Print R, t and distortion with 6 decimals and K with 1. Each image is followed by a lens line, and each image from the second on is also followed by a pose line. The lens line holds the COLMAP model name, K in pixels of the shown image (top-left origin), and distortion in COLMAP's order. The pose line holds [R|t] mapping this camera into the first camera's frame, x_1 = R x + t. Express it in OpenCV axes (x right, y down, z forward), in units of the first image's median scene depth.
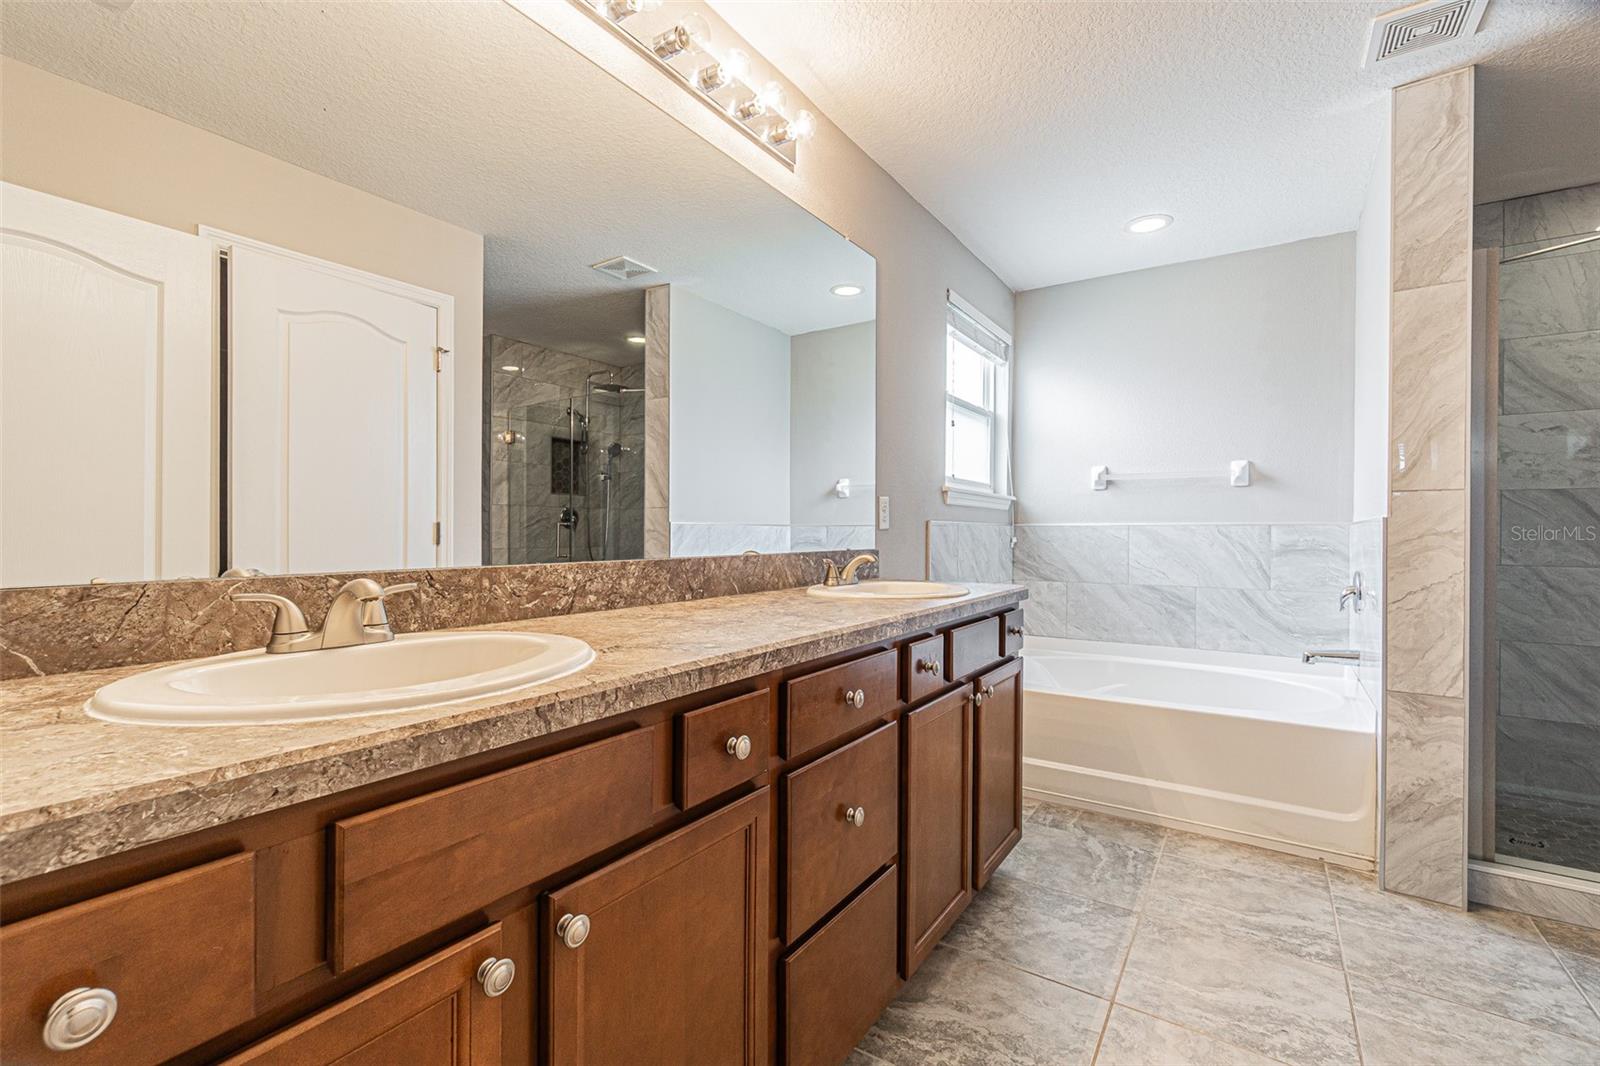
lens RADIAL K [[682.9, 0, 791.6], [0, 682.9, 533.1], [0, 0, 1]] dist [-0.001021, 0.000916]
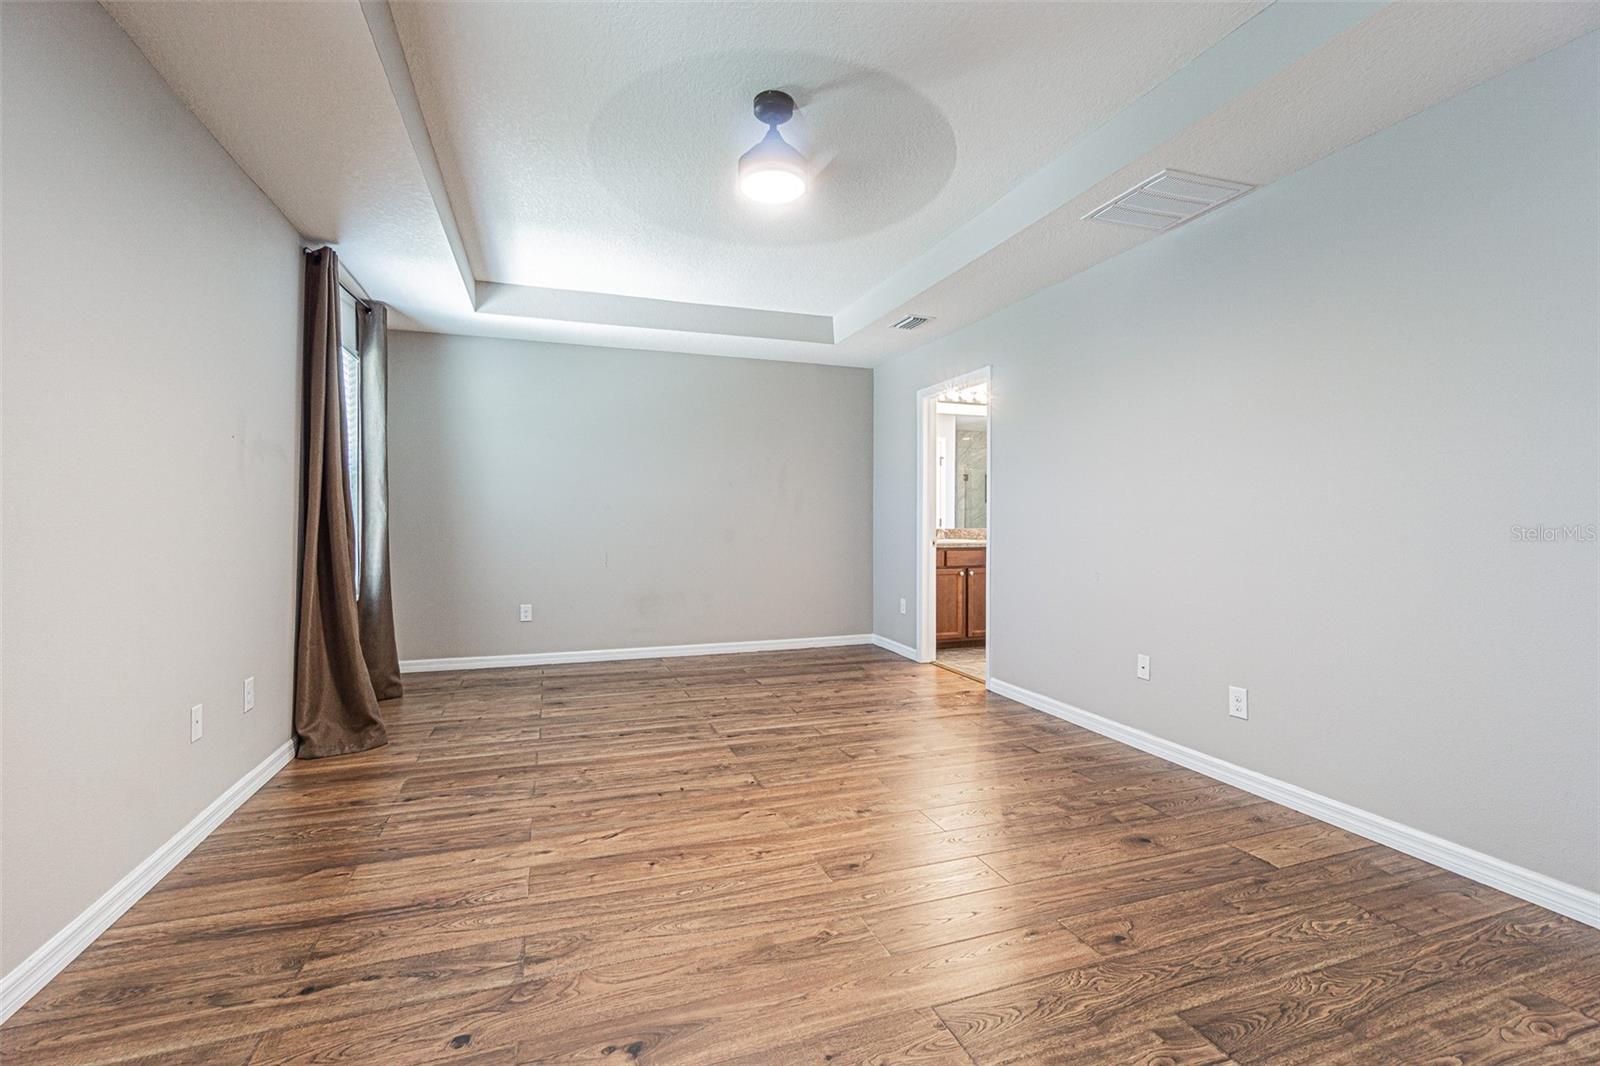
lens RADIAL K [[690.0, 0, 793.1], [0, 690.0, 521.2], [0, 0, 1]] dist [-0.001227, 0.000230]
pose [[0.801445, 0.001510, -0.598067, 2.756754], [-0.002275, 0.999997, -0.000524, 0.000232], [0.598065, 0.001780, 0.801446, -6.516394]]
